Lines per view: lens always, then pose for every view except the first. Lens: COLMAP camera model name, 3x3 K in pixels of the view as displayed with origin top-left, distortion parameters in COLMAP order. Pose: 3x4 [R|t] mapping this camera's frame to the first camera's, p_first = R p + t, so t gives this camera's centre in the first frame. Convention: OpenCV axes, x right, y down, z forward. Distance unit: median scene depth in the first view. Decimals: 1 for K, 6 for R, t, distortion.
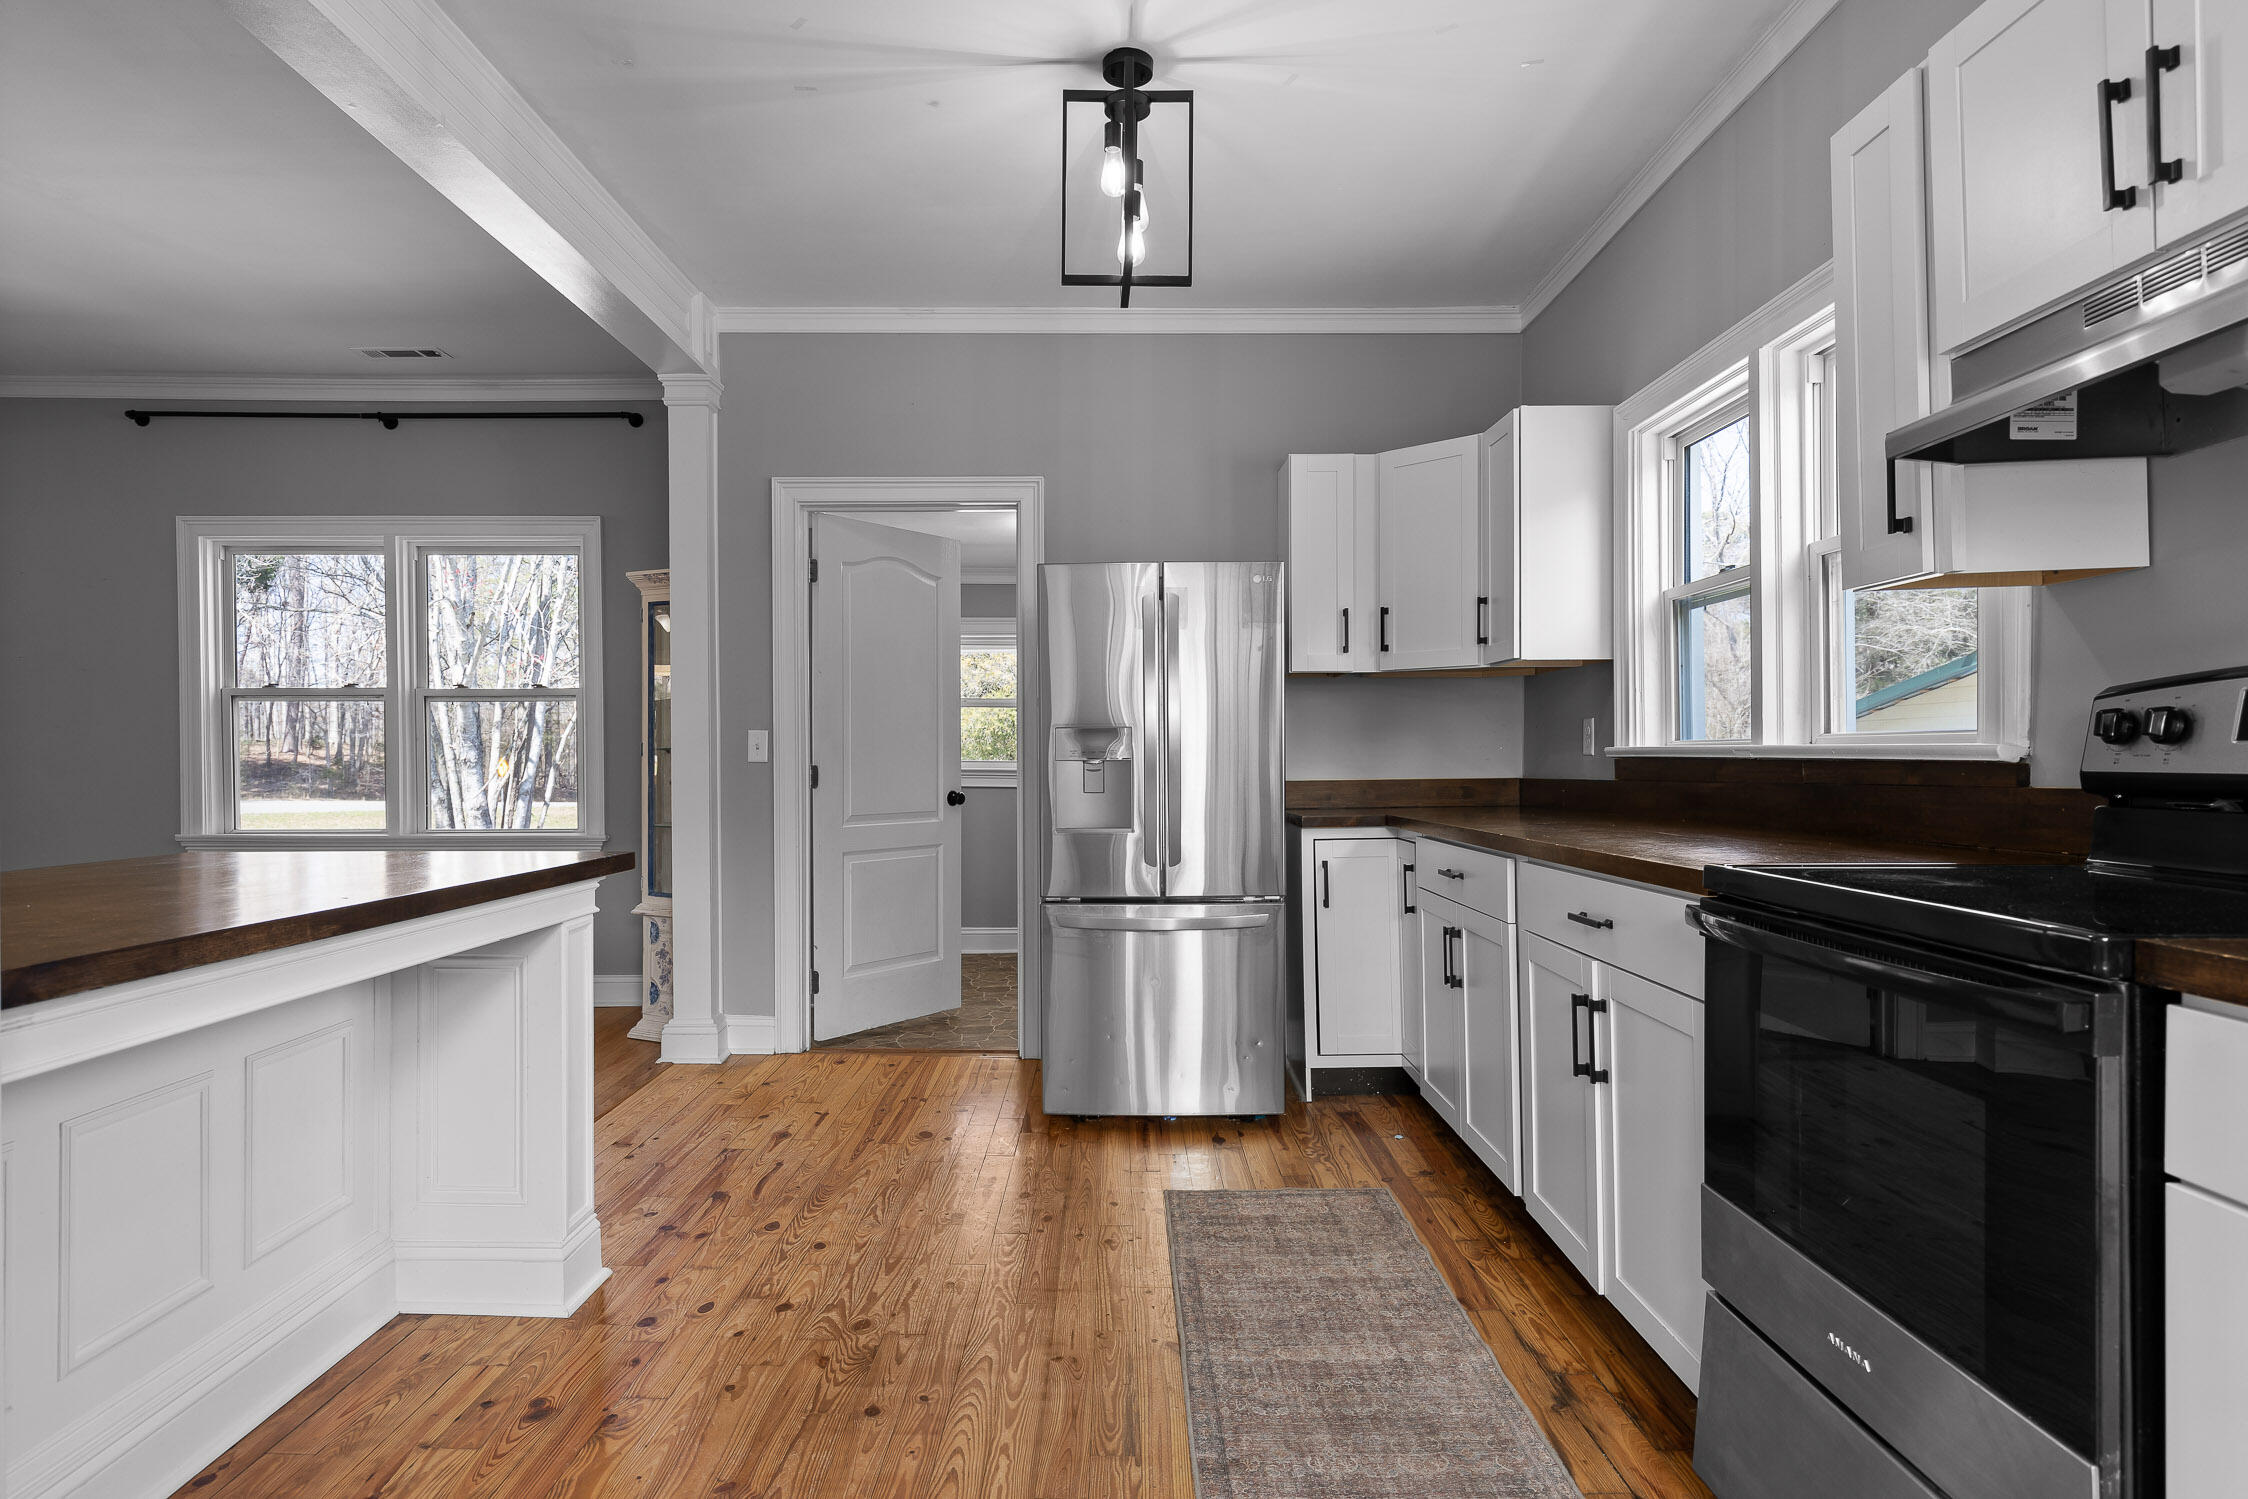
lens RADIAL K [[1268.7, 0, 1081.9], [0, 1268.7, 753.6], [0, 0, 1]] dist [-0.000191, 0.000009]
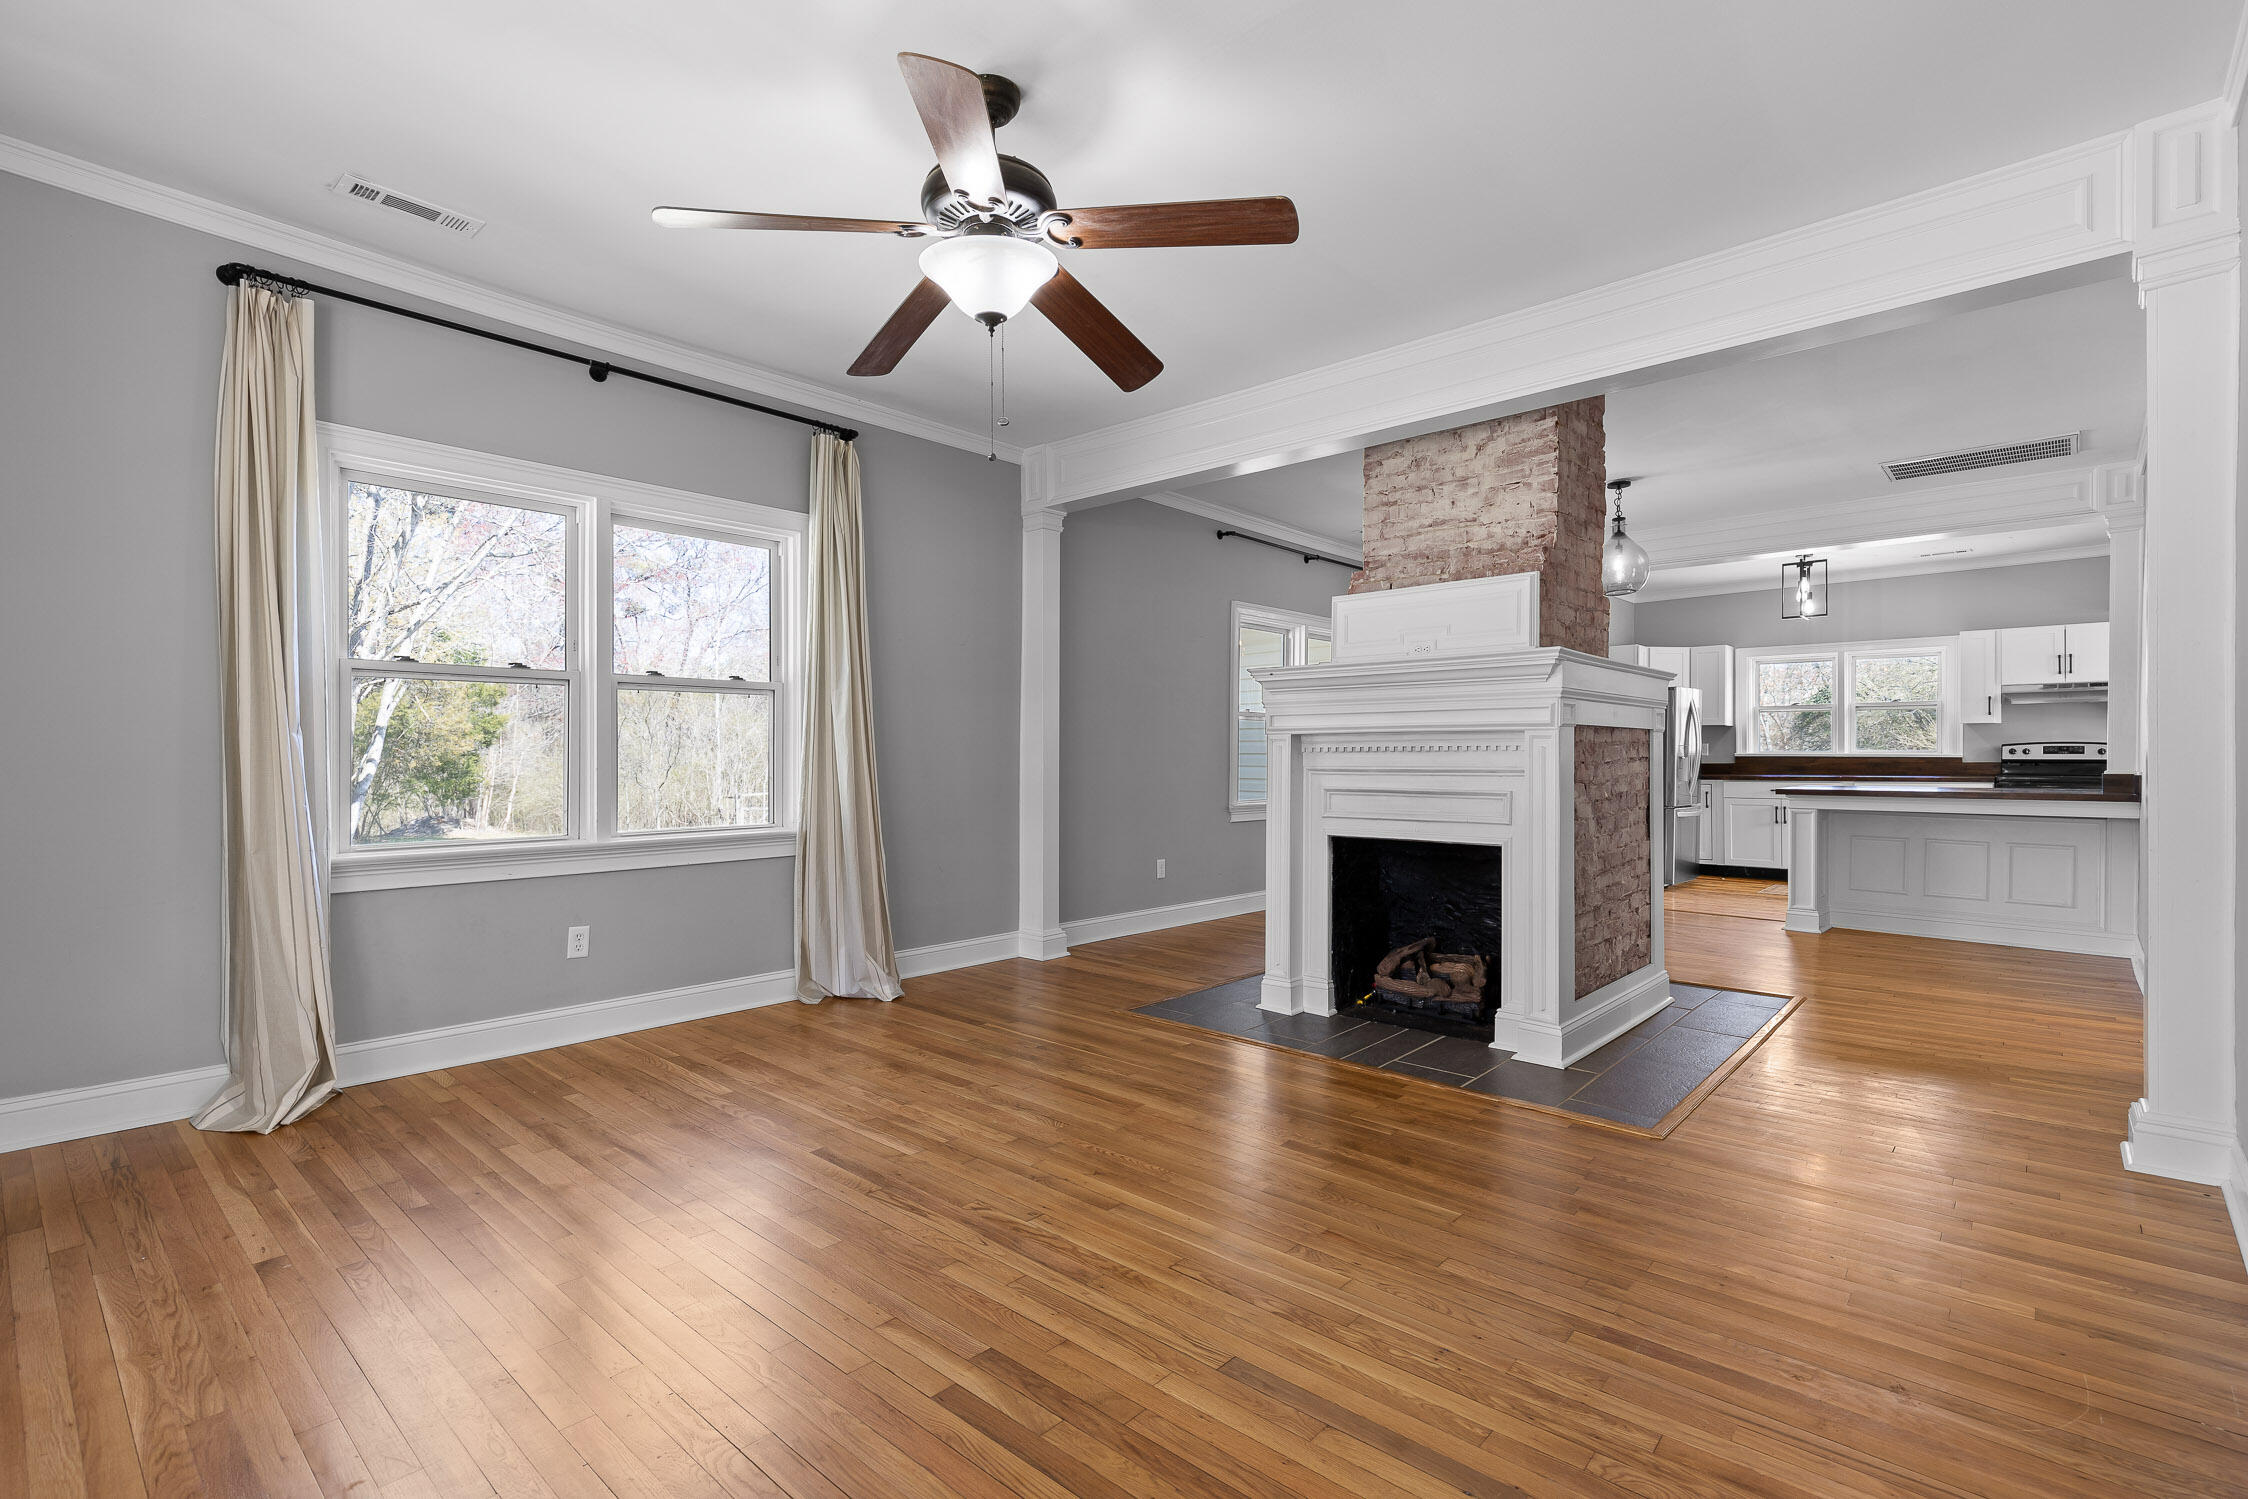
lens RADIAL K [[1024.9, 0, 1127.1], [0, 1024.9, 765.3], [0, 0, 1]] dist [0.003707, 0.000596]
pose [[0.680197, -0.007277, 0.732993, -3.063253], [-0.002838, 0.999917, 0.012561, -0.002659], [-0.733024, -0.010625, 0.680120, 0.429581]]
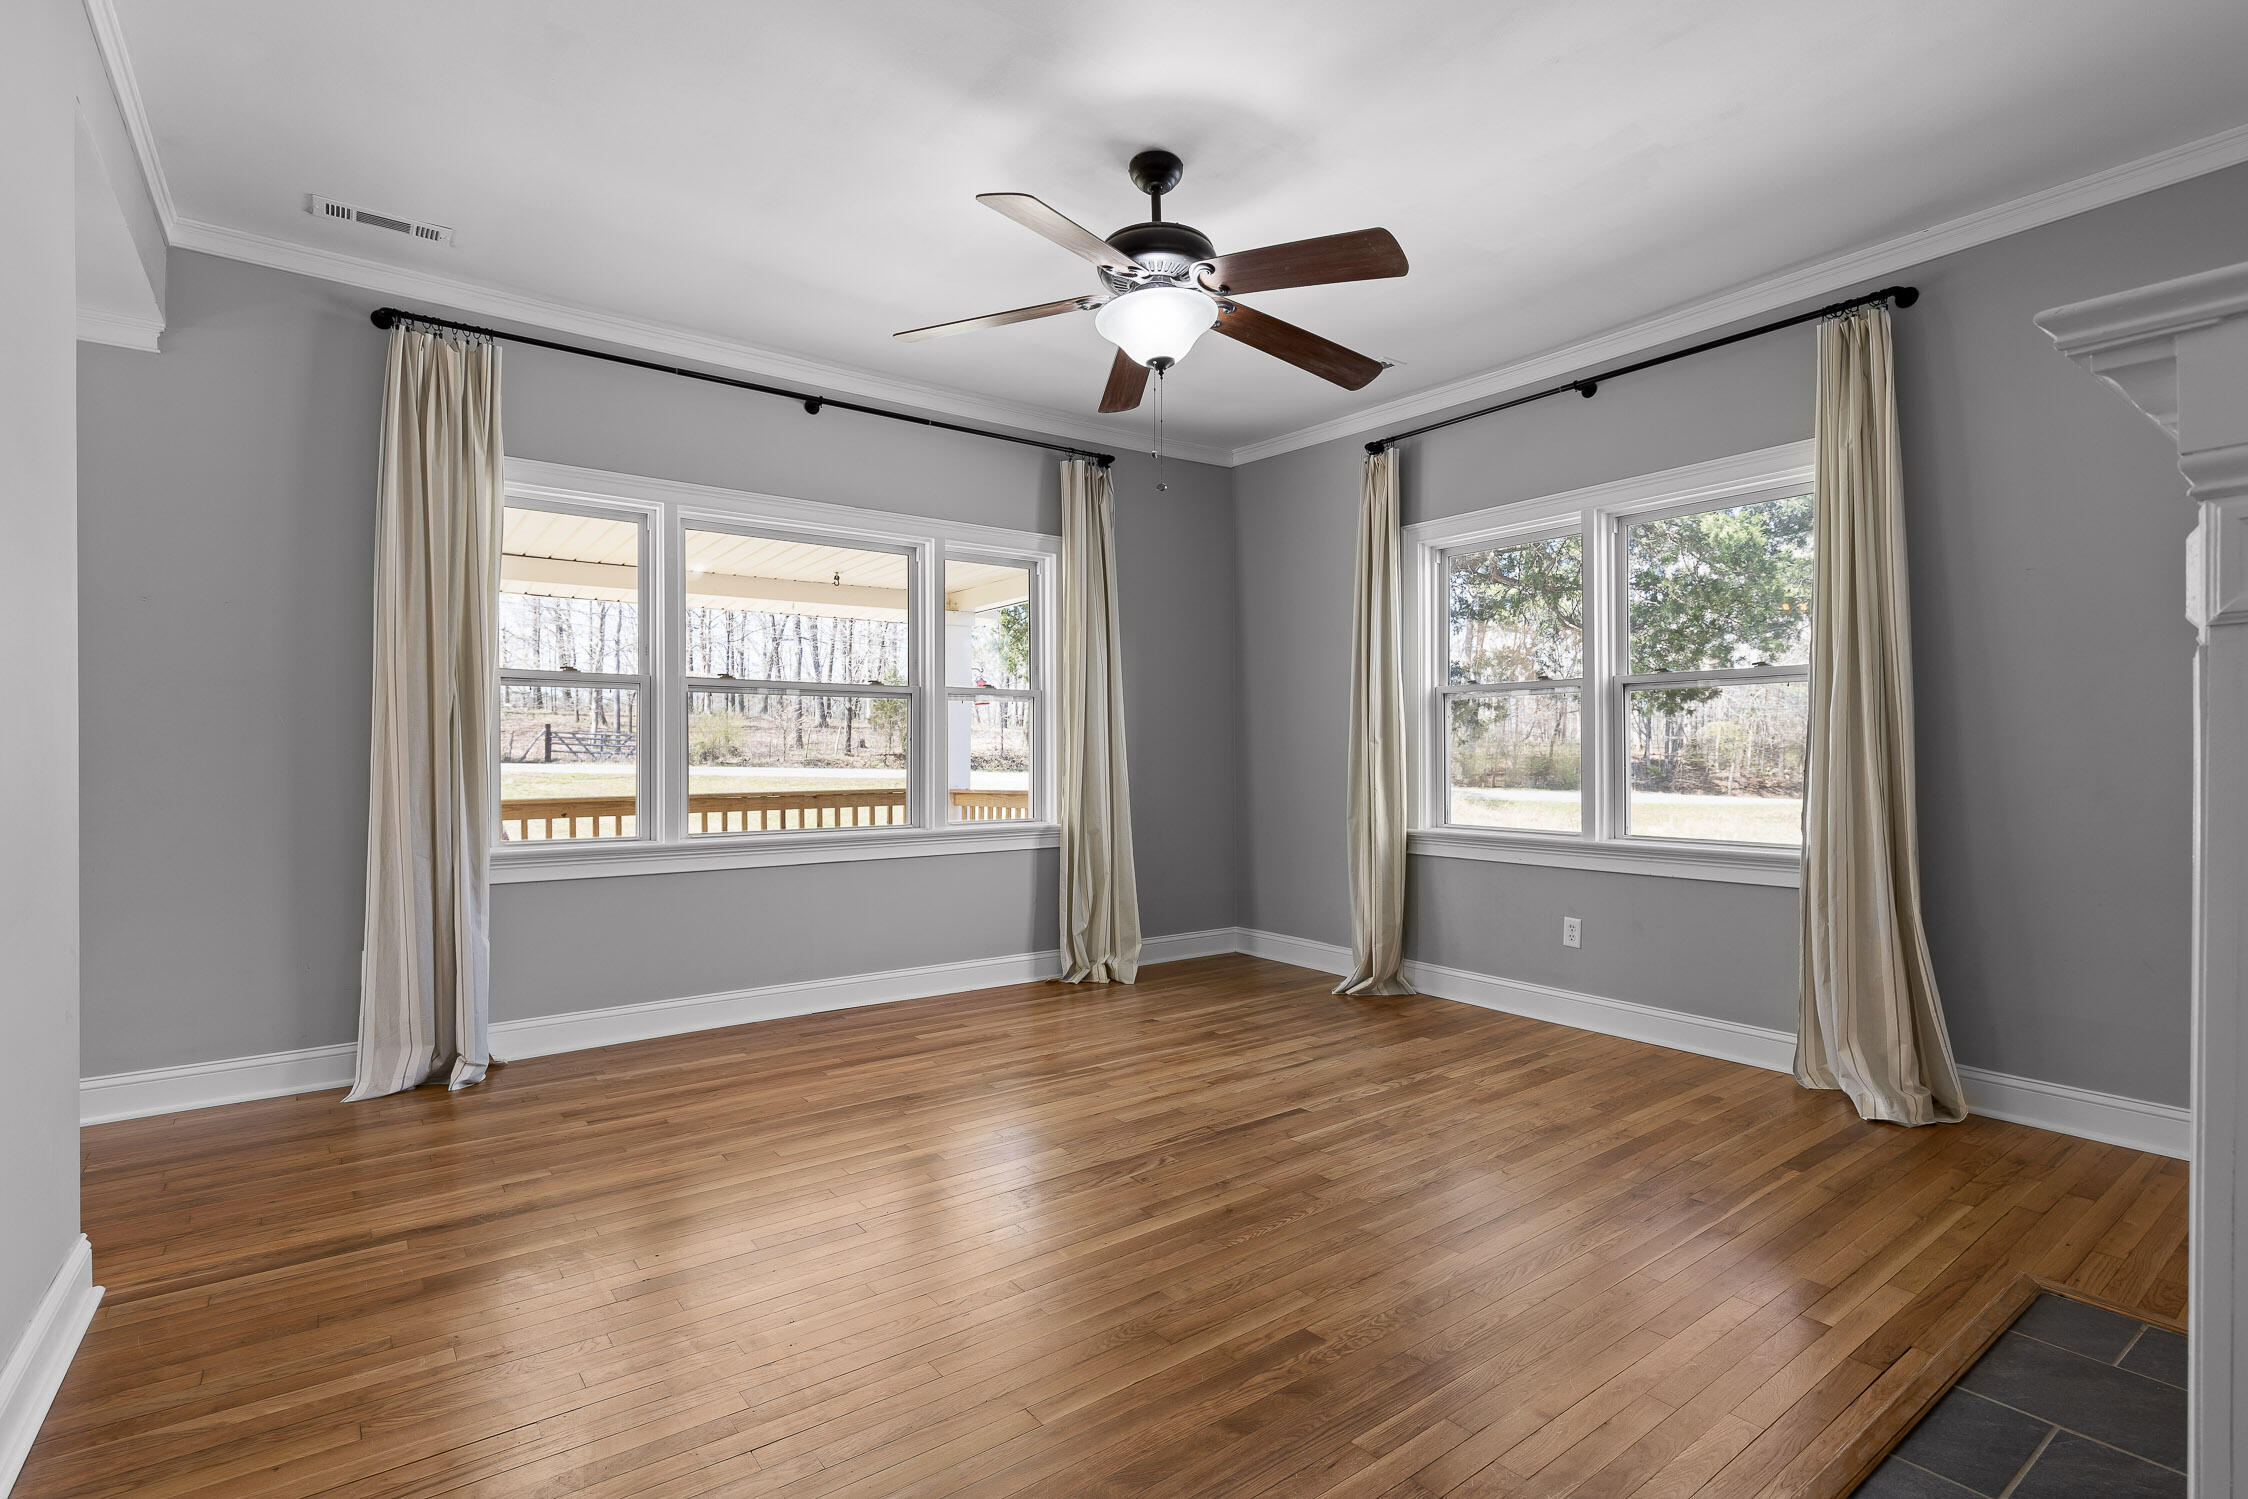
lens RADIAL K [[1079.3, 0, 1124.0], [0, 1079.3, 749.5], [0, 0, 1]] dist [0.000016, -0.000007]
pose [[0.589950, -0.003247, -0.807433, -1.803286], [0.000119, 0.999992, -0.003934, -0.001005], [0.807440, 0.002225, 0.589945, 0.473831]]
